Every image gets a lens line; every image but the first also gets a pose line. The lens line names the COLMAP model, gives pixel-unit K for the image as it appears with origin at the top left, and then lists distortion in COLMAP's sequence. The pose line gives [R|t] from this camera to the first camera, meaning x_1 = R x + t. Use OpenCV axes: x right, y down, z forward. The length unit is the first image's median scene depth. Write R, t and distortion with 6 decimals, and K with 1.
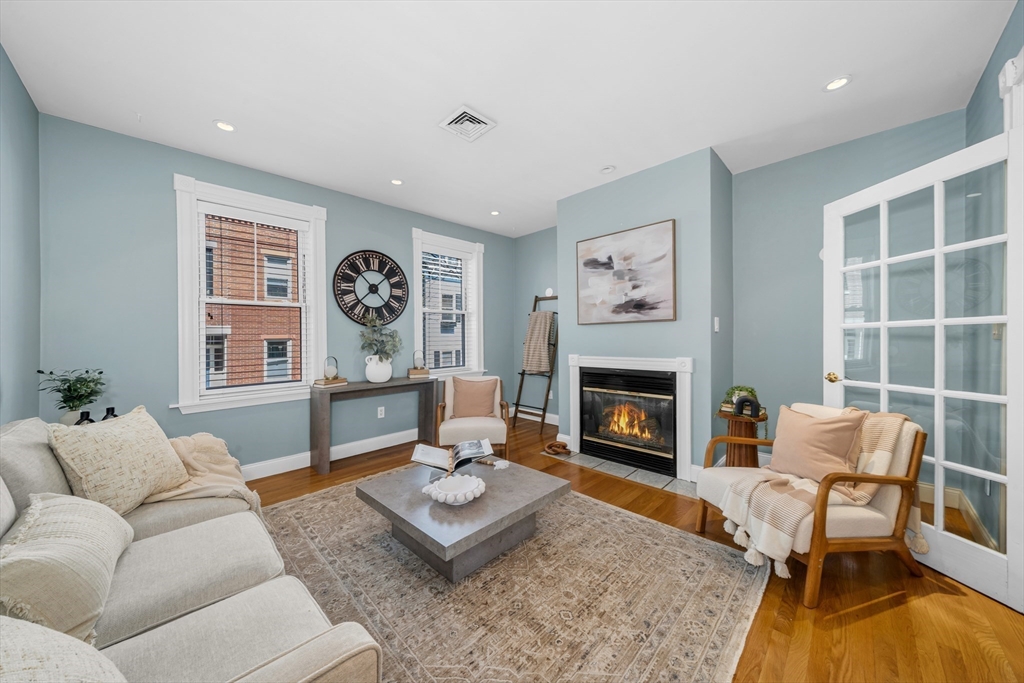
lens RADIAL K [[356.5, 0, 507.3], [0, 356.5, 342.0], [0, 0, 1]] dist [-0.004684, -0.000312]
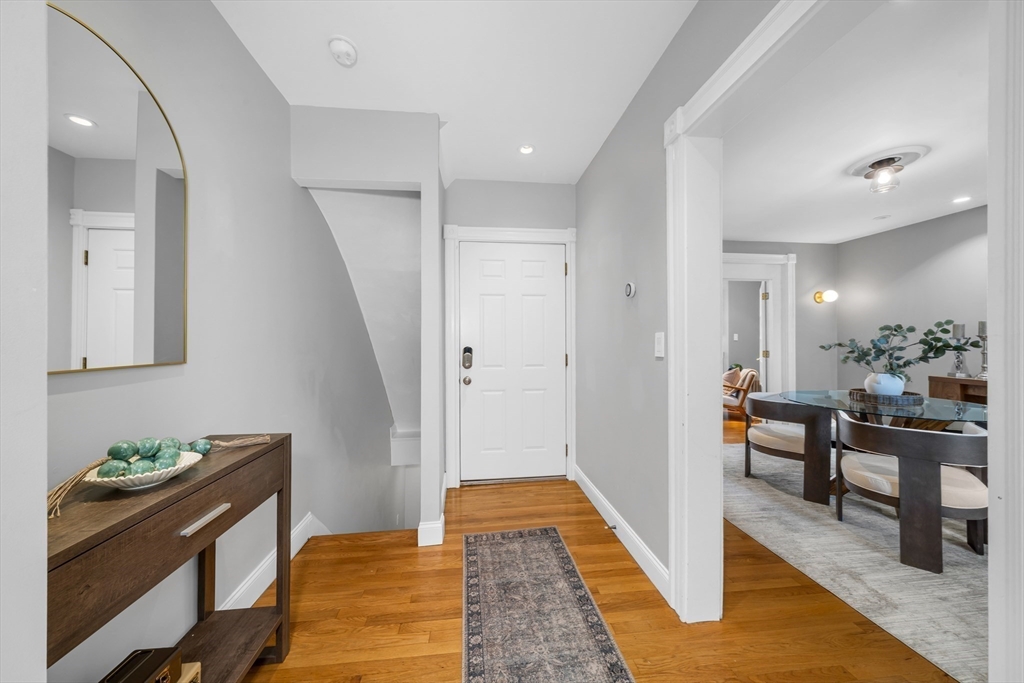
lens RADIAL K [[356.5, 0, 503.6], [0, 356.5, 338.4], [0, 0, 1]] dist [-0.004684, -0.000312]
pose [[0.782638, 0.012317, -0.622355, 0.702265], [-0.019203, 0.999806, -0.004361, -0.002848], [0.622181, 0.015364, 0.782723, -1.392632]]
